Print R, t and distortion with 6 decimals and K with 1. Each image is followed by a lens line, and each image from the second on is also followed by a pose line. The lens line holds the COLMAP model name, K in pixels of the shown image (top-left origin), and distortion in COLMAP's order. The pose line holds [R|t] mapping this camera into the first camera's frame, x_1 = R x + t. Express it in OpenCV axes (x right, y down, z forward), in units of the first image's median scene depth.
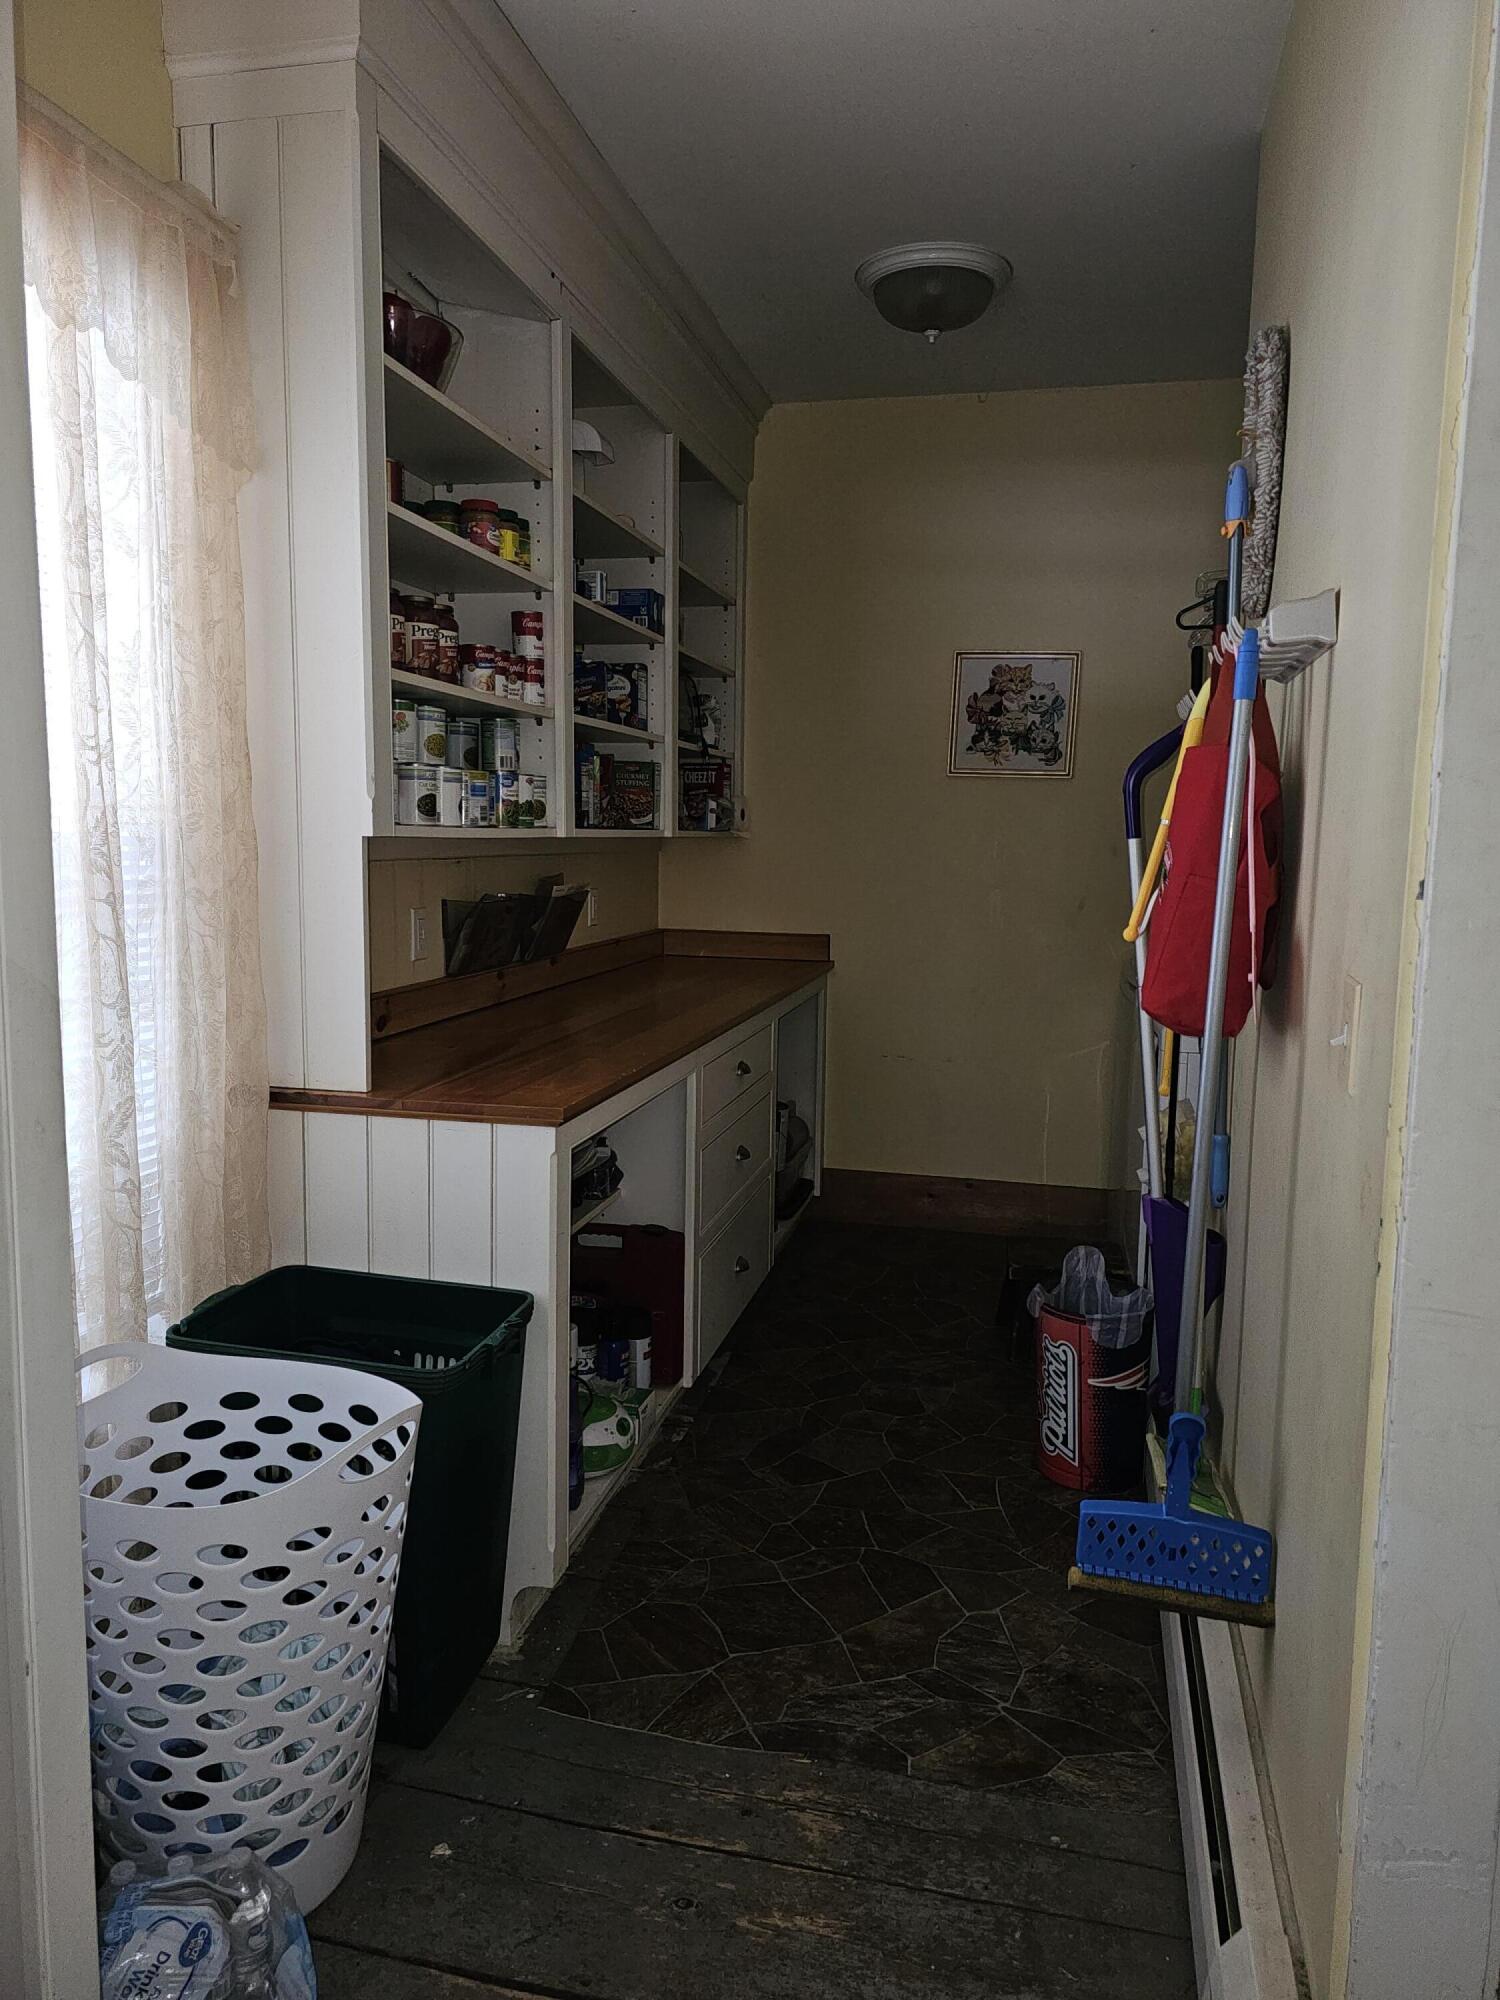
lens RADIAL K [[1342.9, 0, 755.1], [0, 1342.9, 991.6], [0, 0, 1]] dist [0.069817, -0.060893]
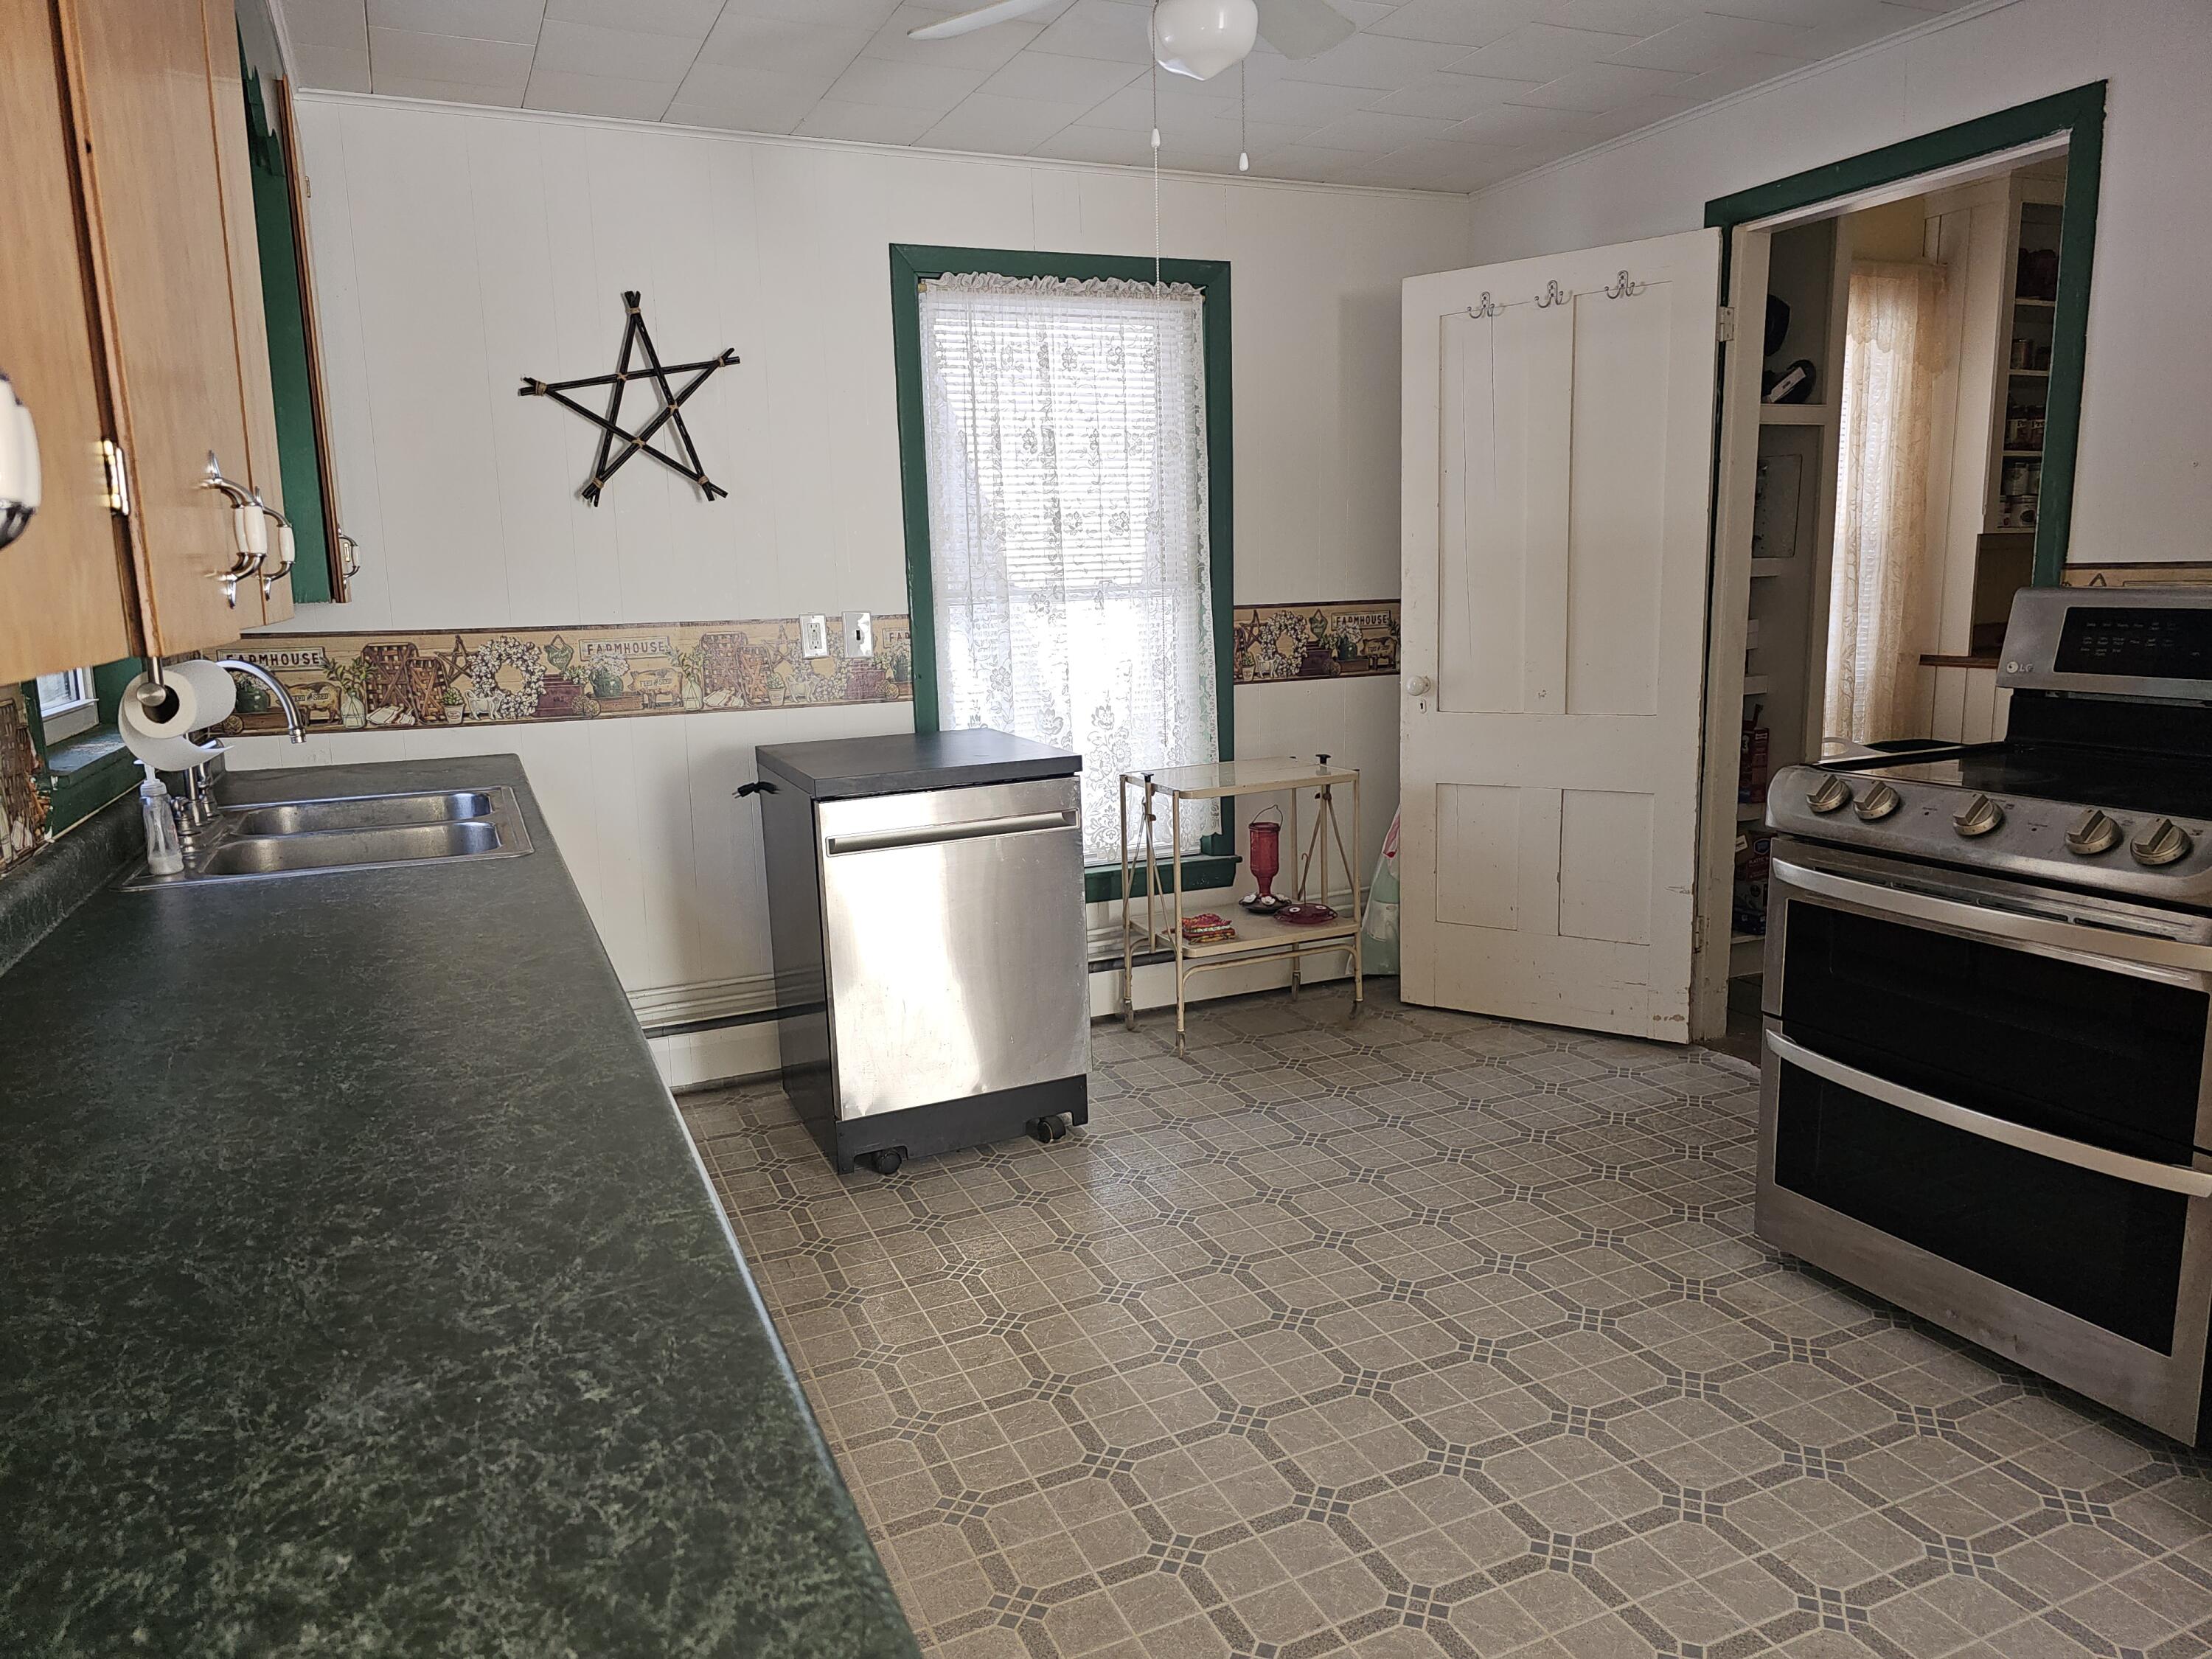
lens RADIAL K [[1485.3, 0, 1102.3], [0, 1485.3, 848.1], [0, 0, 1]] dist [0.069817, -0.060893]
pose [[0.605918, 0.101346, -0.789045, 0.864401], [-0.057471, 0.994837, 0.083646, 0.278387], [0.793449, -0.005336, 0.608614, -1.665890]]
